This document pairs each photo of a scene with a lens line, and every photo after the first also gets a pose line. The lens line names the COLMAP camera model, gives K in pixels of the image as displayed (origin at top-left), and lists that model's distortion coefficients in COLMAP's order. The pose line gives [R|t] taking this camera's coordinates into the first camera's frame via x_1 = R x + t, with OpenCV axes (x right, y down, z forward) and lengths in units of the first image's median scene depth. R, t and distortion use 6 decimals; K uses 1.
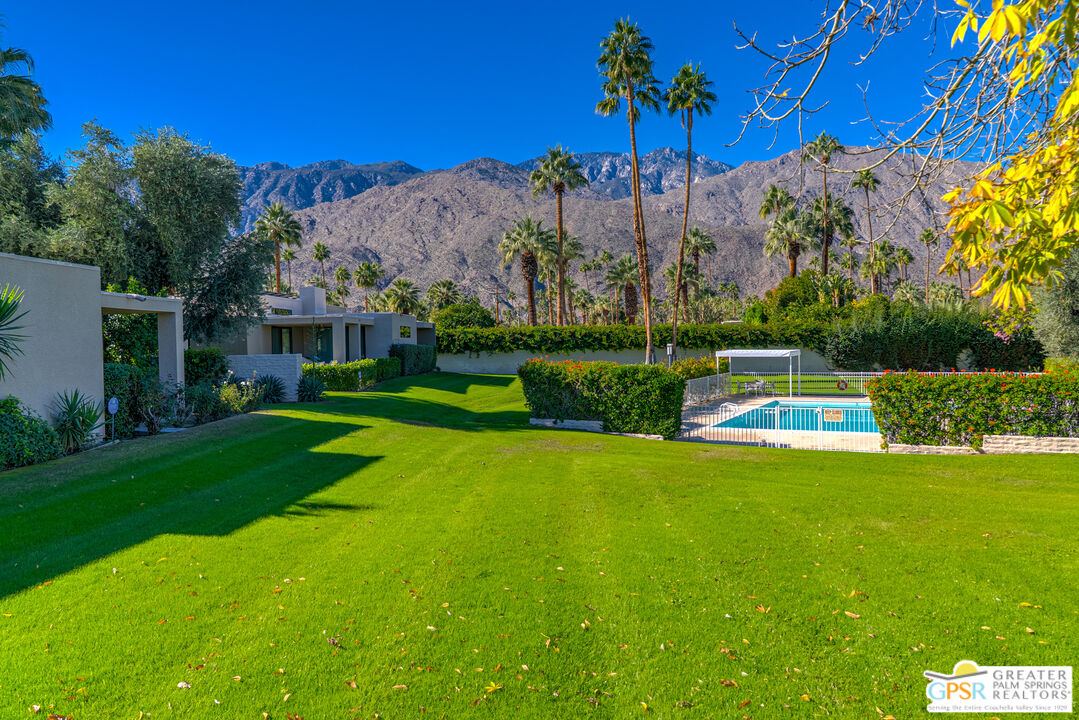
lens RADIAL K [[738.9, 0, 547.0], [0, 738.9, 353.9], [0, 0, 1]] dist [-0.025852, 0.017366]
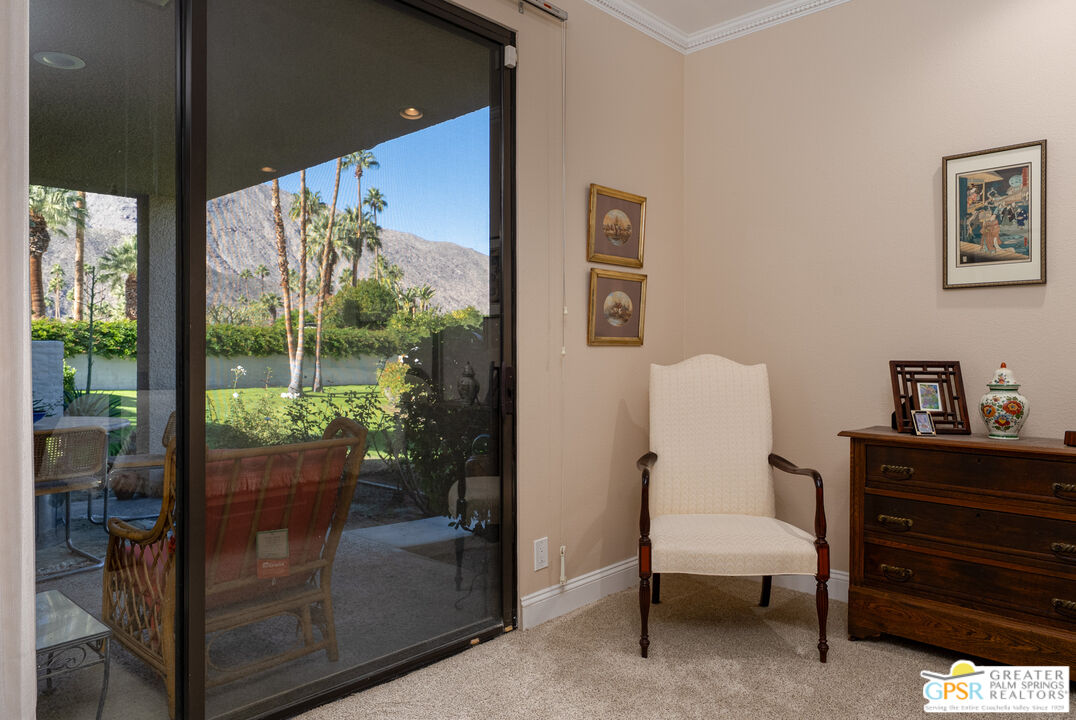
lens RADIAL K [[712.6, 0, 544.5], [0, 712.6, 349.7], [0, 0, 1]] dist [0.004187, 0.001718]
pose [[0.664940, 0.021592, 0.746585, -0.250659], [0.000812, 0.999561, -0.029632, 0.010503], [-0.746896, 0.020310, 0.664630, 0.245714]]
